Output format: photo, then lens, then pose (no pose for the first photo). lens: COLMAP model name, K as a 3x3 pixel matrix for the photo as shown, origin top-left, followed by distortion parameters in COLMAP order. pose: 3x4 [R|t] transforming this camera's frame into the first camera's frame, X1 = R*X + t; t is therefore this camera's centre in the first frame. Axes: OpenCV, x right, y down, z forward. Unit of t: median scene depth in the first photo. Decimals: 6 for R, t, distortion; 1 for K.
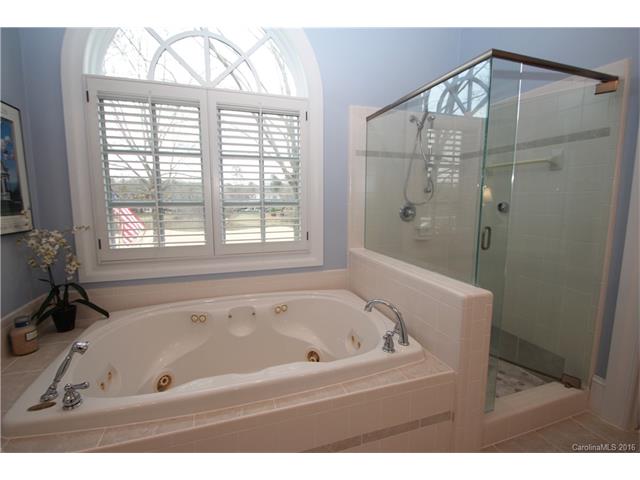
lens RADIAL K [[300.4, 0, 317.3], [0, 300.4, 242.2], [0, 0, 1]] dist [-0.001619, -0.001266]
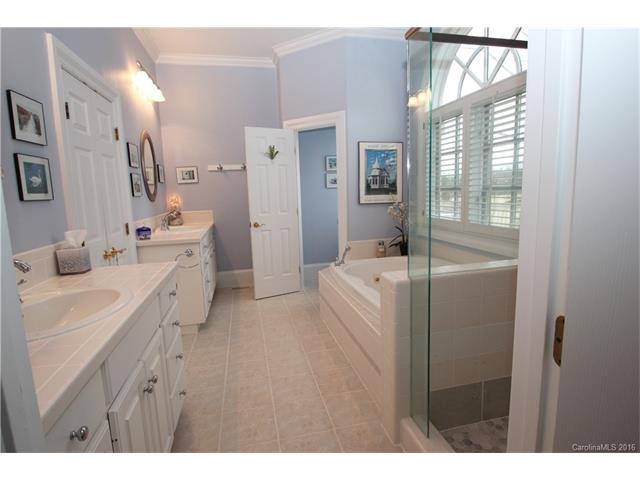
lens RADIAL K [[344.1, 0, 320.3], [0, 344.1, 238.3], [0, 0, 1]] dist [0.000189, -0.000079]
pose [[-0.093823, 0.153816, -0.983635, 1.169378], [-0.089435, 0.982697, 0.162200, -0.105283], [0.991564, 0.103190, -0.078443, 0.555450]]
